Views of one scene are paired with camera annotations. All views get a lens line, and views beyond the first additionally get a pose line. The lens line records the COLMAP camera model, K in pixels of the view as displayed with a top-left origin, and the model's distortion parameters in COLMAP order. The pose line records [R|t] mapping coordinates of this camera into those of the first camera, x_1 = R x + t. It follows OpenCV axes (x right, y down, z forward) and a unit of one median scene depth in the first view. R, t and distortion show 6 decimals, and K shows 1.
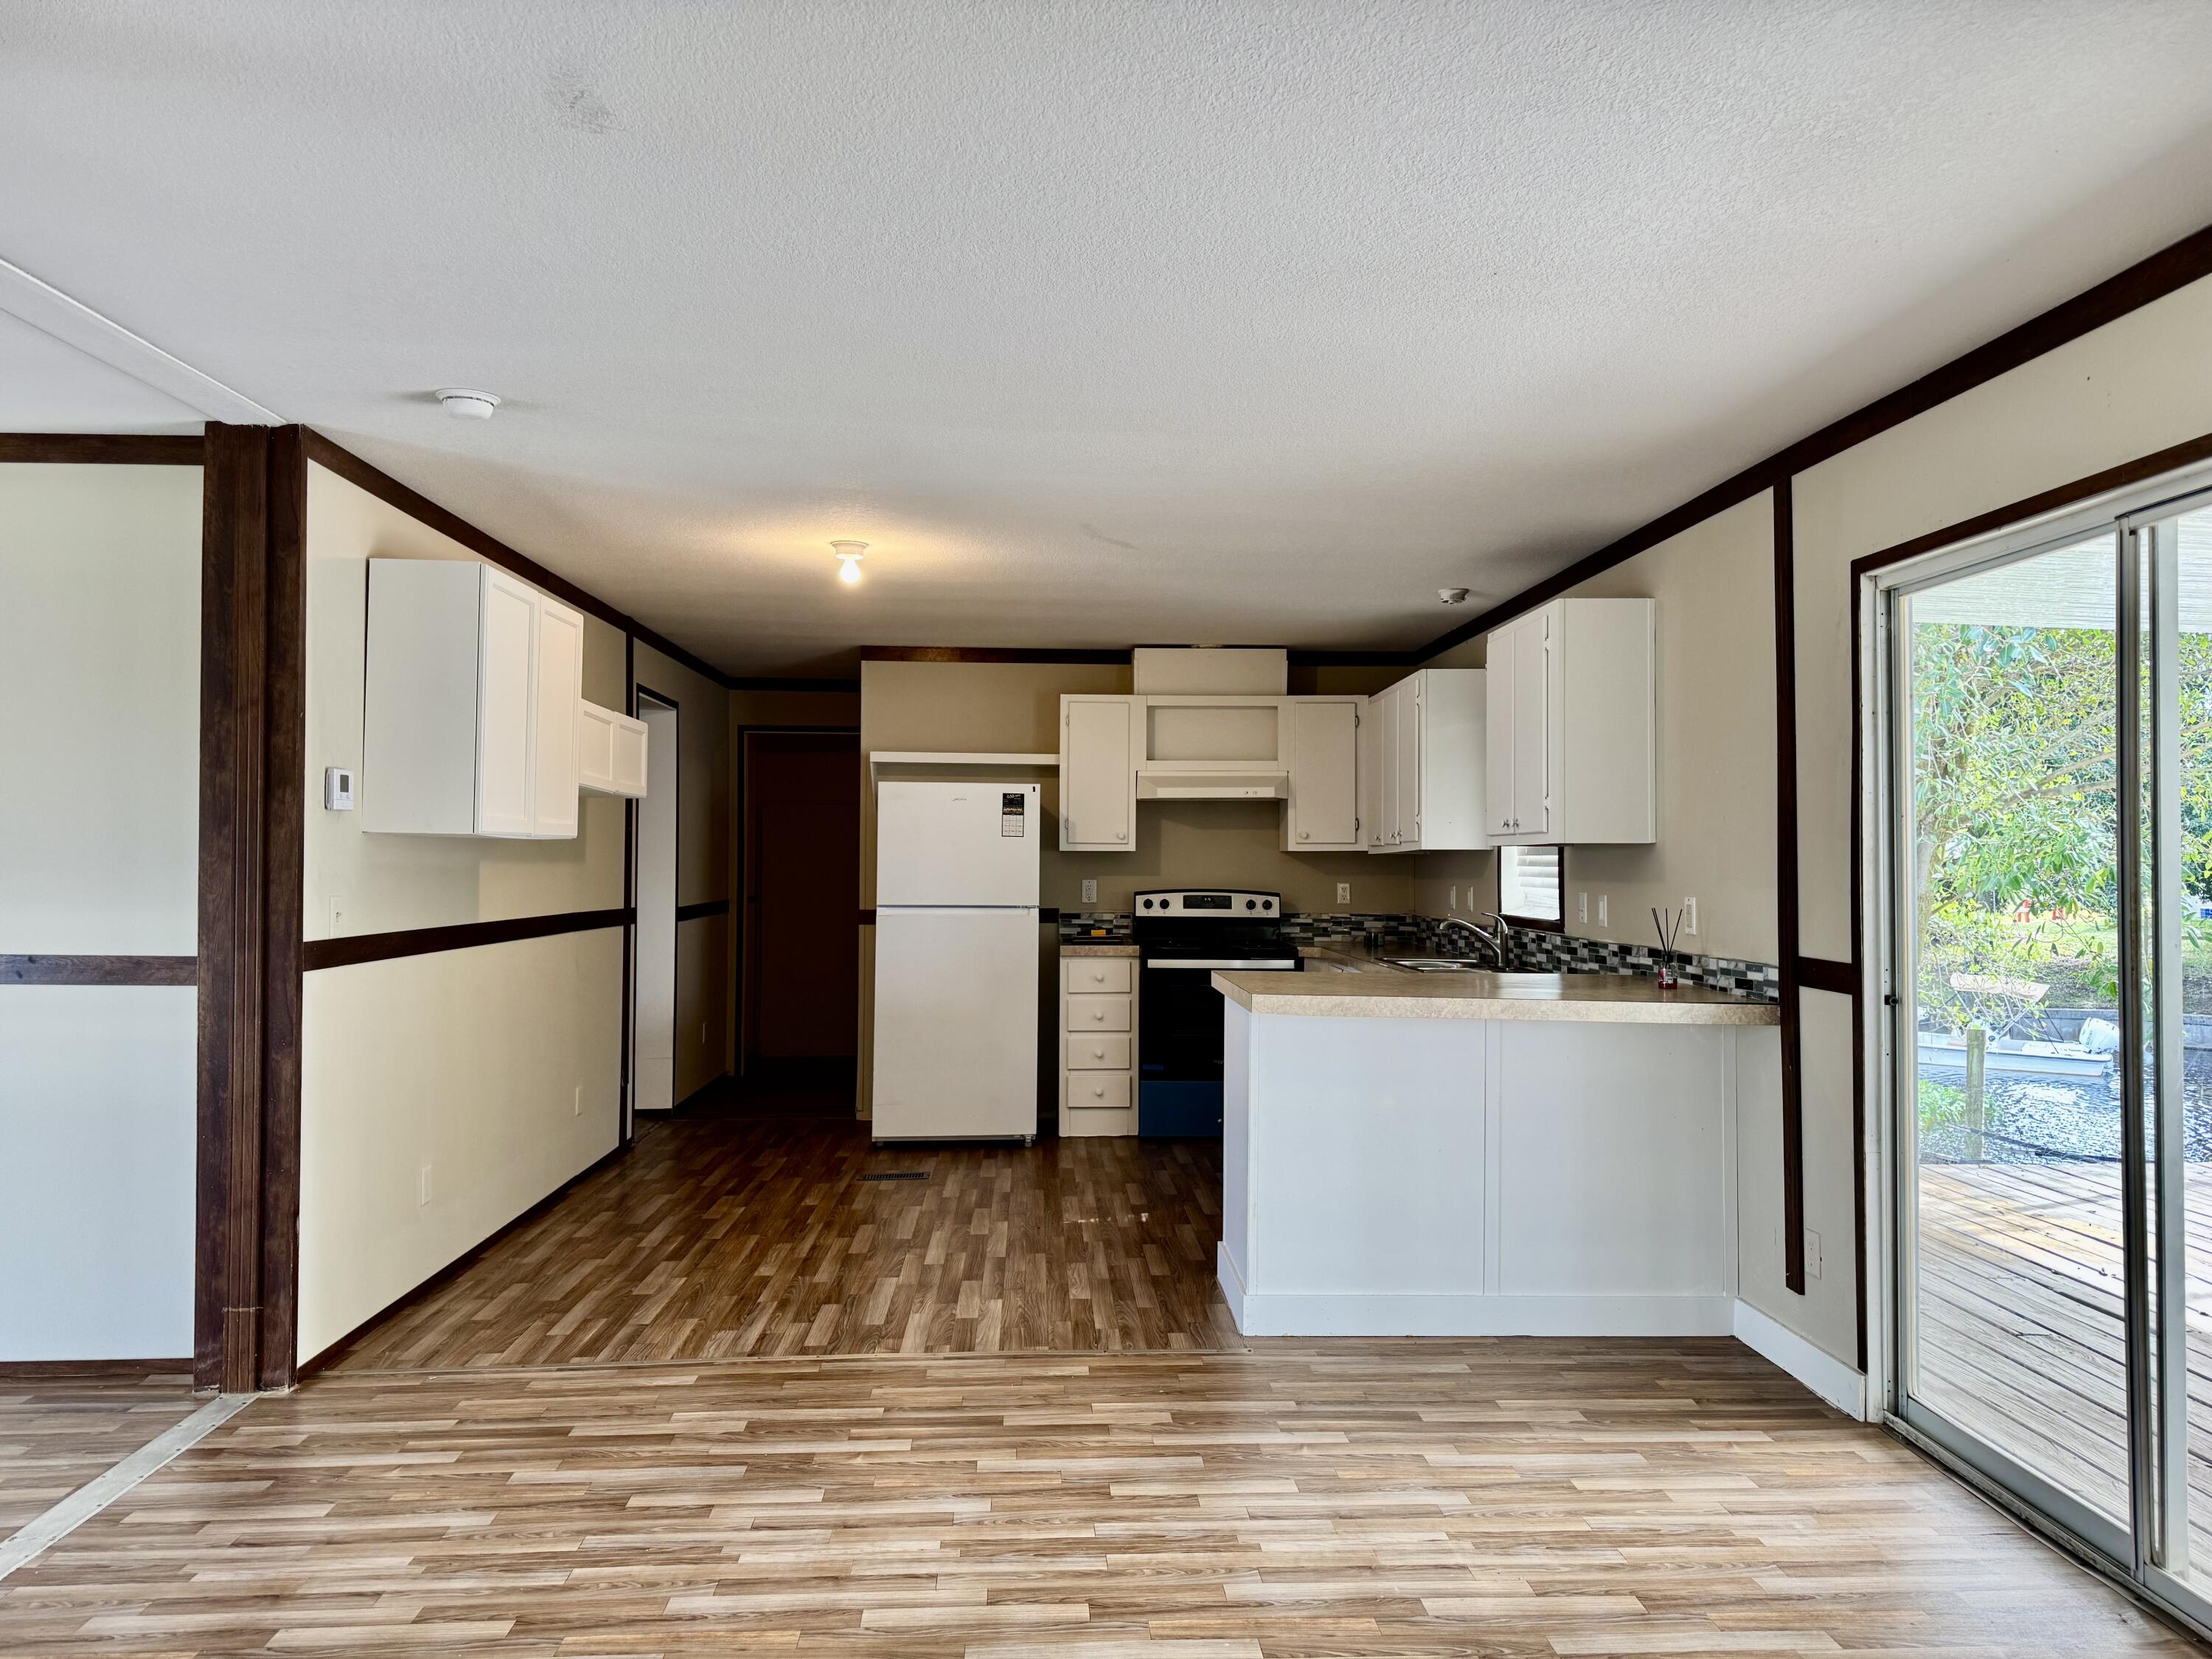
lens RADIAL K [[1517.8, 0, 1094.8], [0, 1517.8, 838.2], [0, 0, 1]] dist [0.021613, -0.005225]
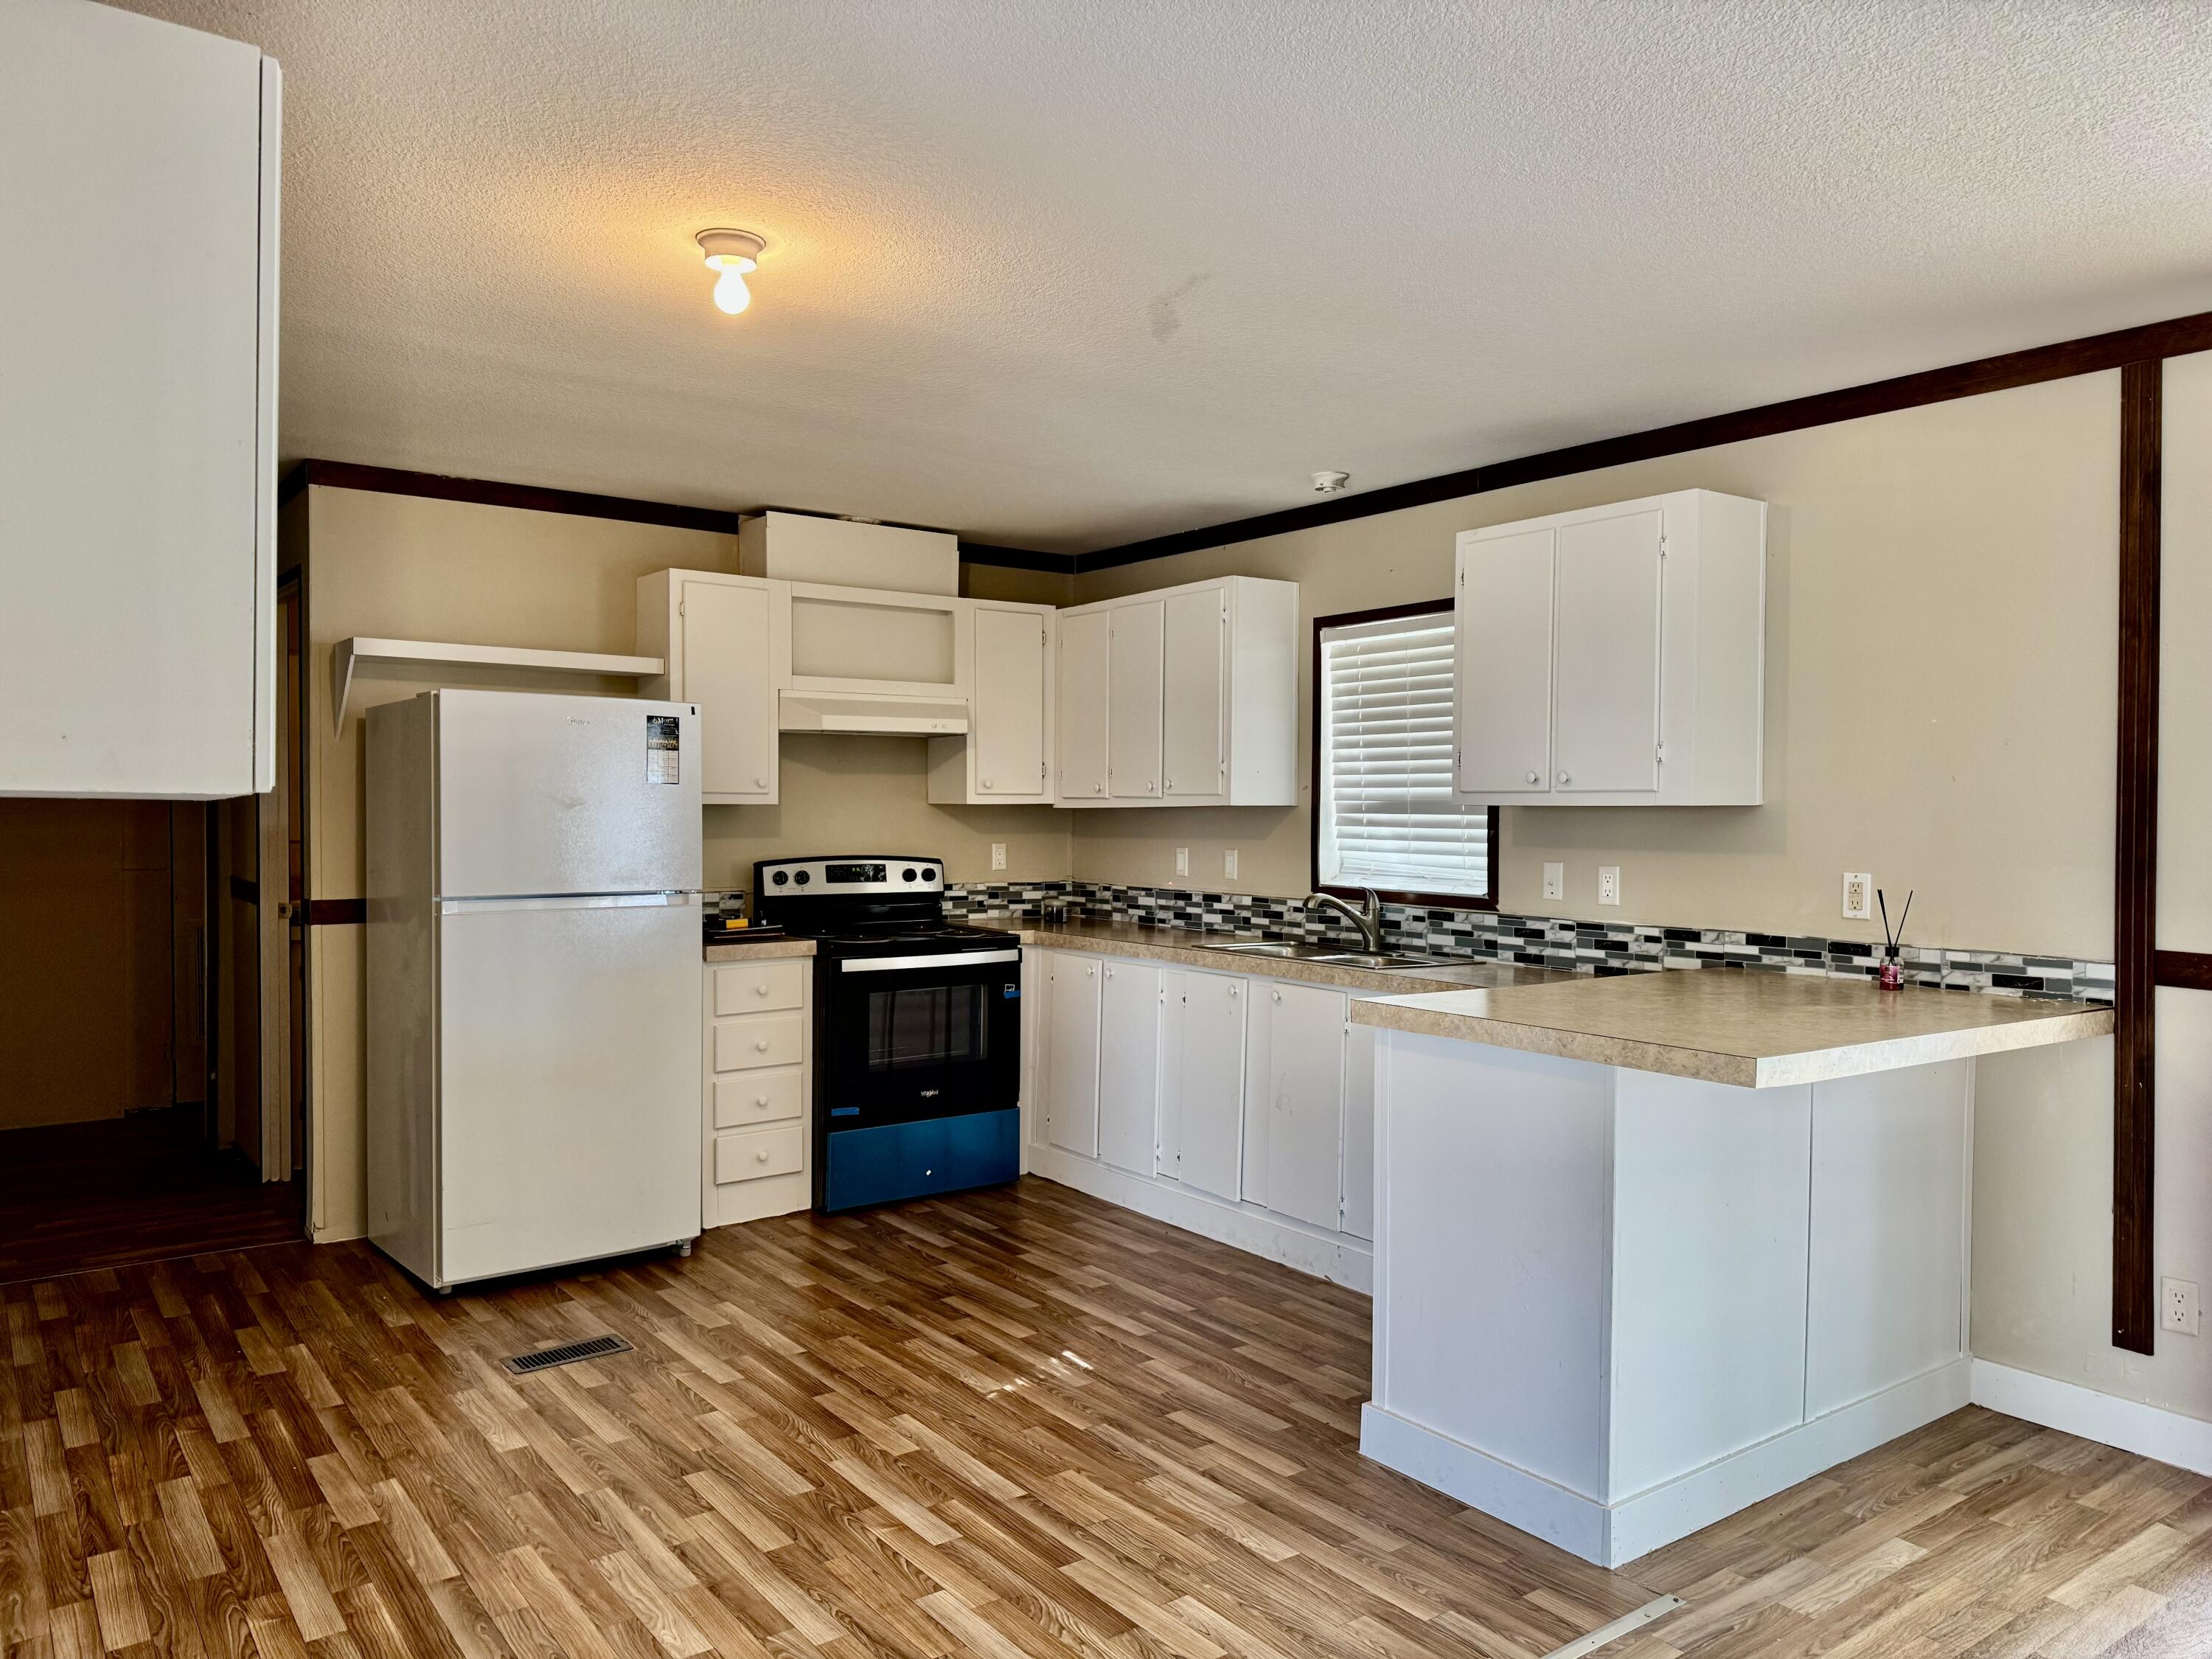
lens RADIAL K [[1541.9, 0, 1085.4], [0, 1541.9, 849.8], [0, 0, 1]] dist [0.023564, 0.000085]
pose [[0.829545, -0.018201, 0.558143, -0.436888], [-0.009738, 0.998845, 0.047045, -0.009356], [-0.558355, -0.044461, 0.828410, 0.566433]]
